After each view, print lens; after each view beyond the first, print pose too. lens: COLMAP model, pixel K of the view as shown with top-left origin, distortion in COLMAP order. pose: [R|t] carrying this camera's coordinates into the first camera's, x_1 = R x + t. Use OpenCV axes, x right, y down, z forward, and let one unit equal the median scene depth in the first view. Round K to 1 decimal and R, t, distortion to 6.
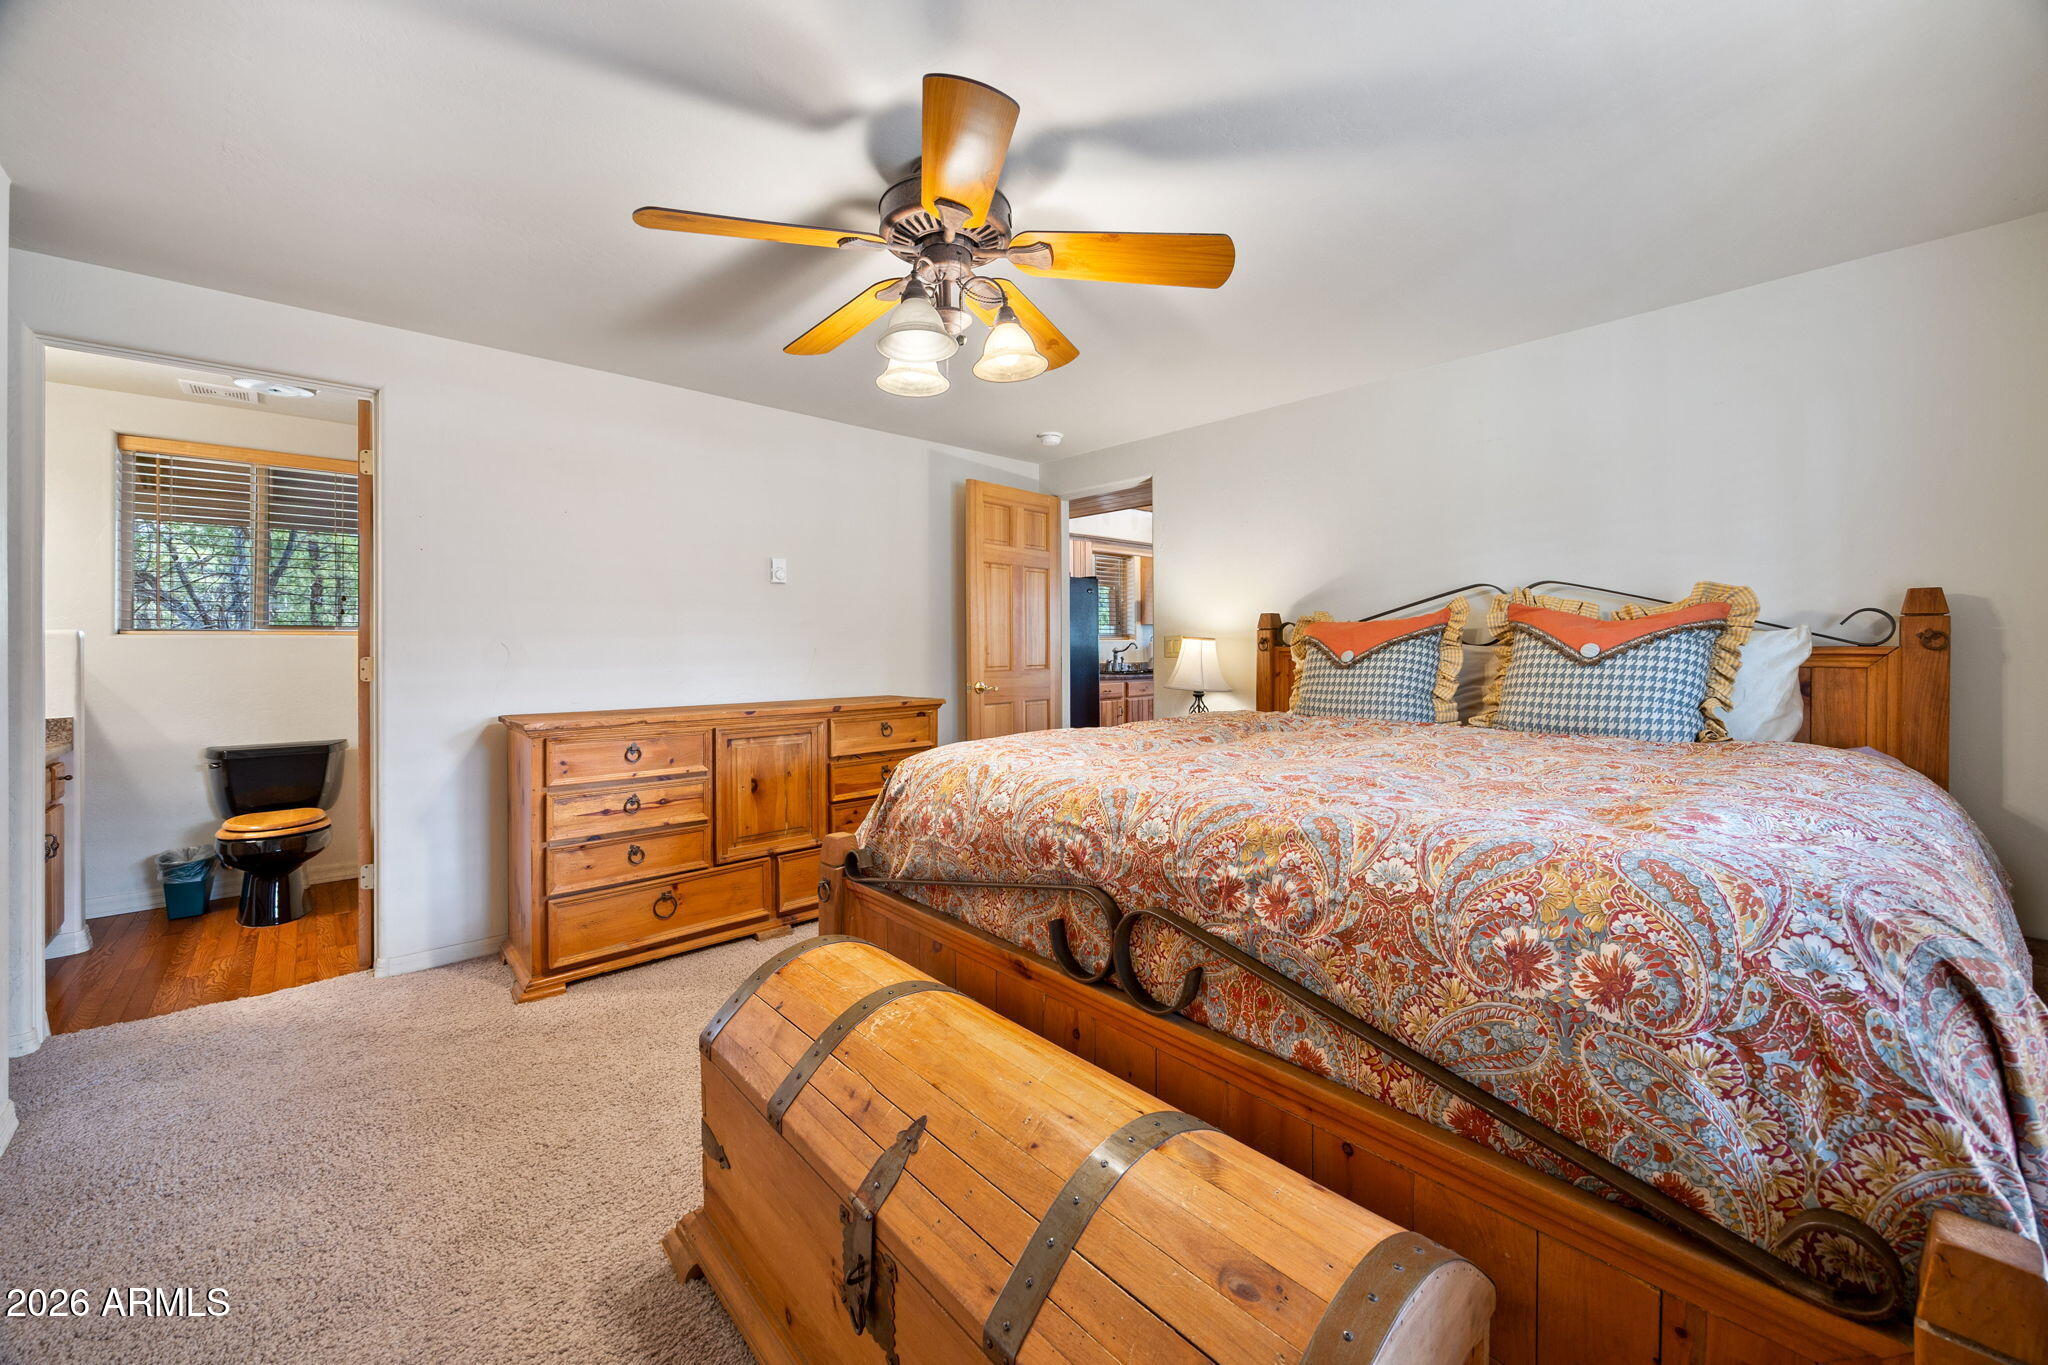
lens RADIAL K [[795.2, 0, 1018.6], [0, 795.2, 653.8], [0, 0, 1]] dist [0.000112, 0.000056]
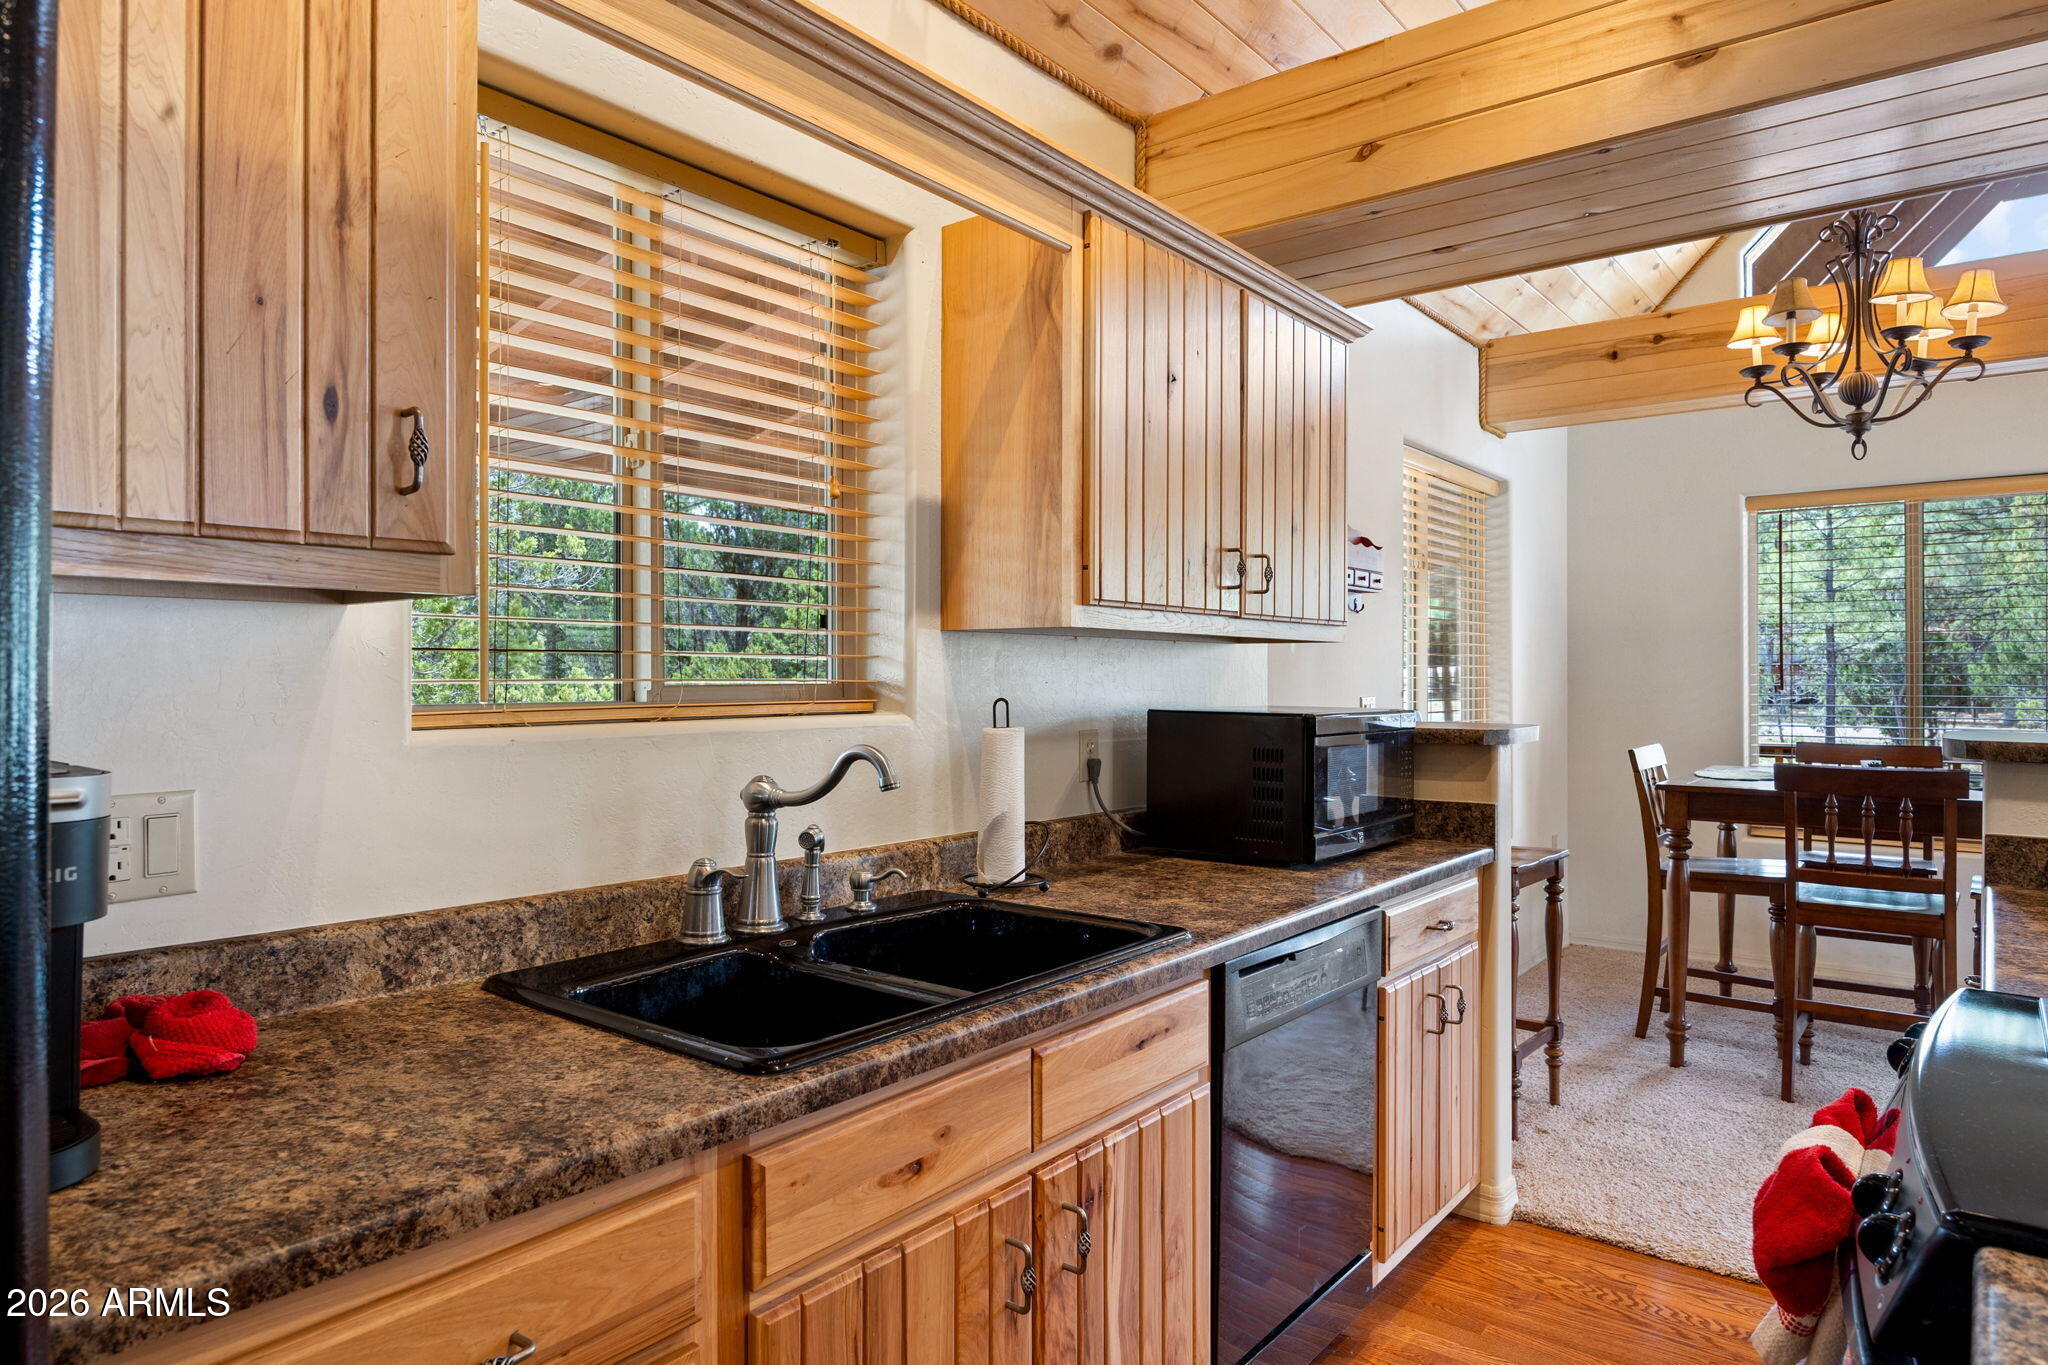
lens RADIAL K [[1218.6, 0, 1024.0], [0, 1218.6, 682.5], [0, 0, 1]] dist [0.006086, -0.020262]
pose [[0.985168, 0.003585, 0.171556, 0.130292], [-0.004109, 0.999988, 0.002698, -0.026221], [-0.171545, -0.003363, 0.985171, 0.753055]]
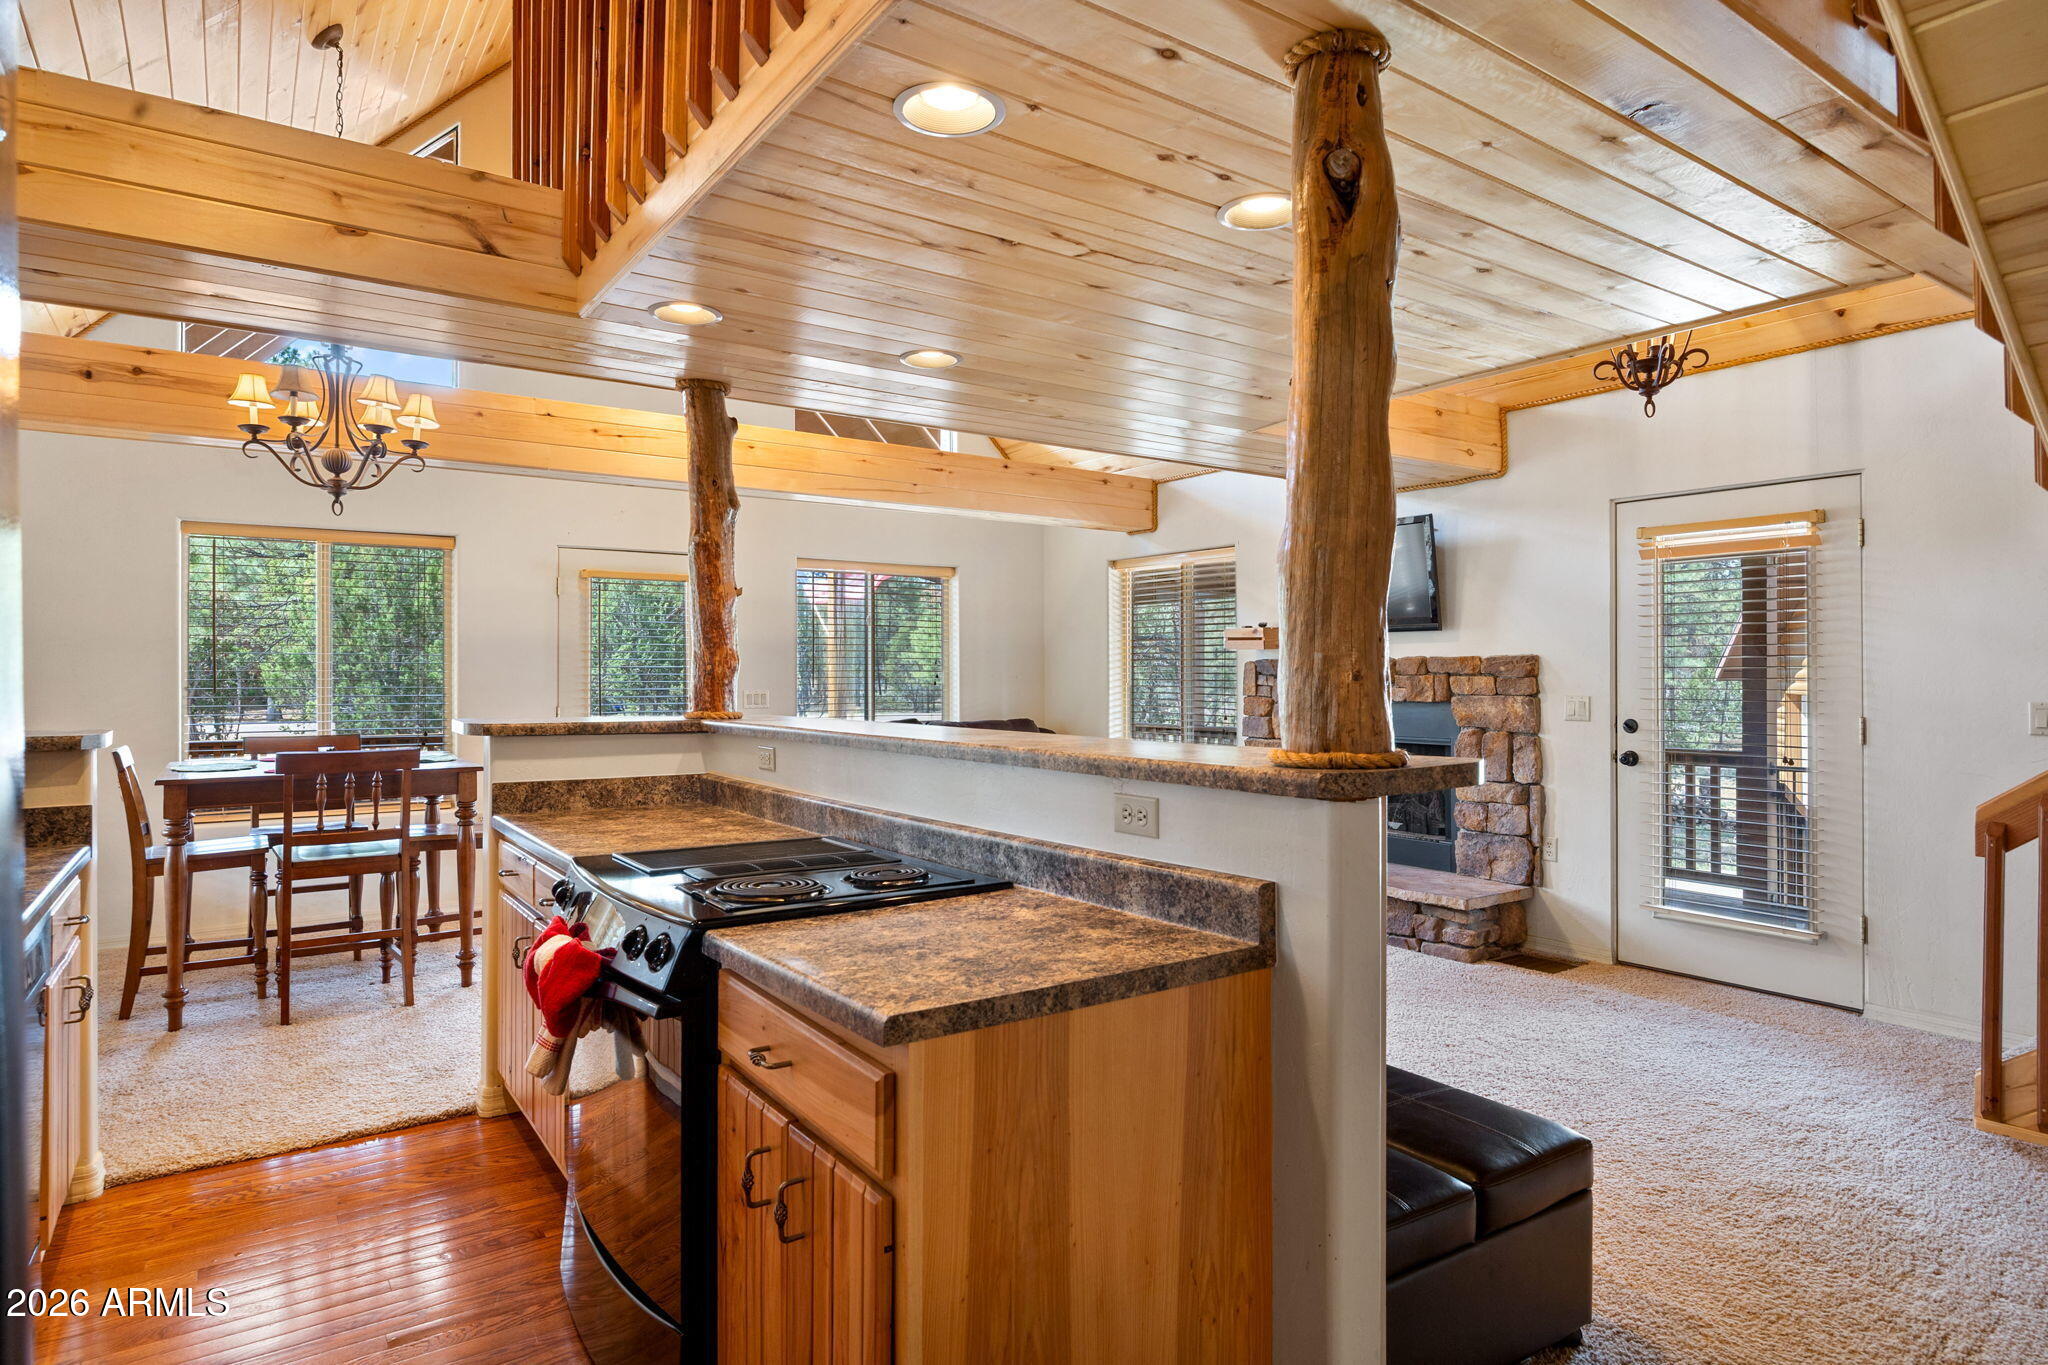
lens RADIAL K [[1129.4, 0, 1024.0], [0, 1129.4, 682.5], [0, 0, 1]] dist [-0.003686, -0.000760]
pose [[0.122738, -0.002008, 0.992437, 0.012027], [0.004125, 0.999990, 0.001513, -0.027499], [-0.992431, 0.003908, 0.122745, 0.748044]]
